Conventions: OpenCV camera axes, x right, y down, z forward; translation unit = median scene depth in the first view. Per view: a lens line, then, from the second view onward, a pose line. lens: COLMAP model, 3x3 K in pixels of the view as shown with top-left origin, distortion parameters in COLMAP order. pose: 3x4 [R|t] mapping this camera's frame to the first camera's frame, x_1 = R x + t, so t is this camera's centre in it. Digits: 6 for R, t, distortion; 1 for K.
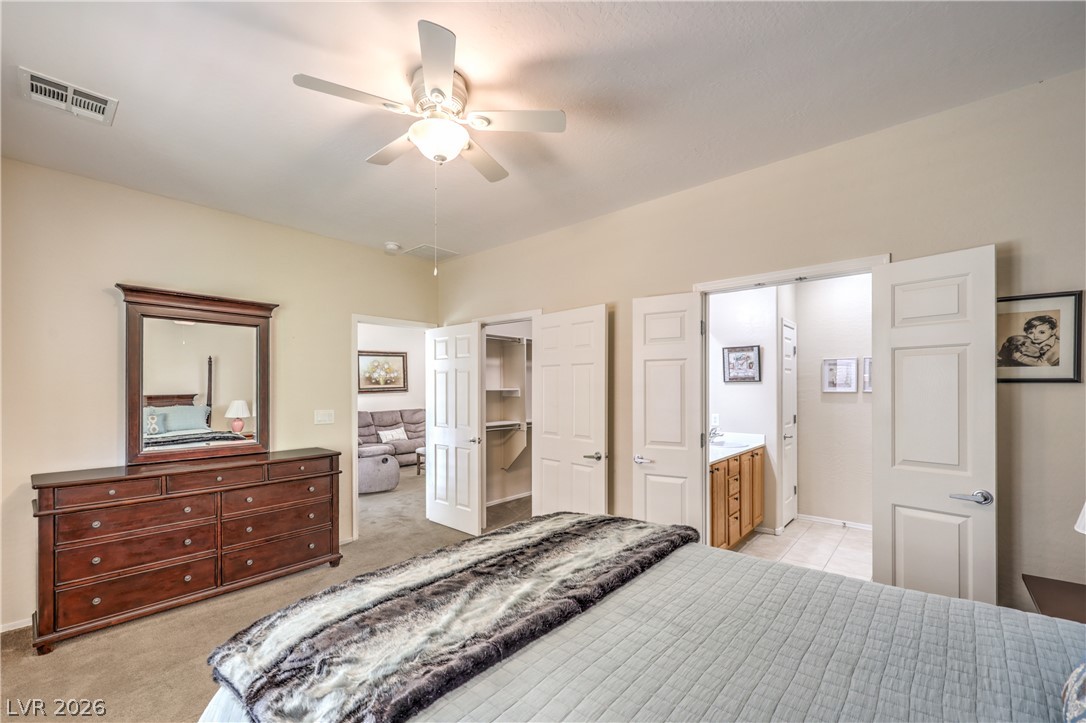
lens RADIAL K [[443.7, 0, 544.6], [0, 443.7, 390.5], [0, 0, 1]] dist [-0.001500, 0.001118]
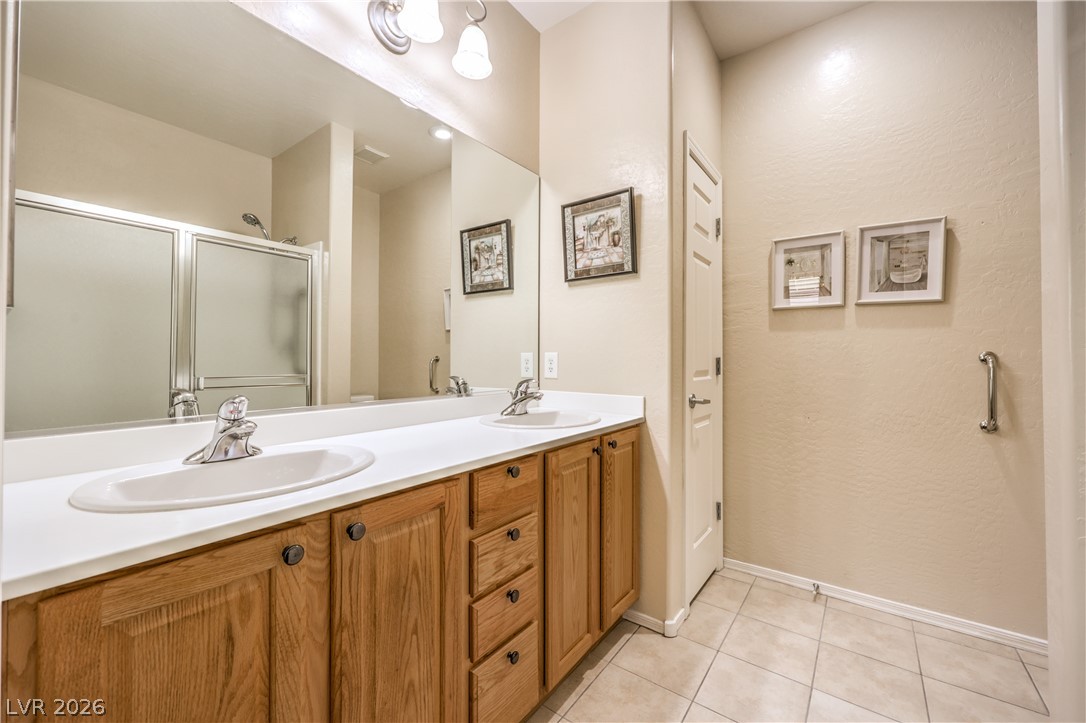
lens RADIAL K [[443.7, 0, 534.3], [0, 443.7, 356.1], [0, 0, 1]] dist [-0.001500, 0.001118]
pose [[0.997517, 0.007602, 0.070019, 0.348138], [-0.007003, 0.999937, -0.008793, 0.062999], [-0.070082, 0.008281, 0.997507, 0.558934]]
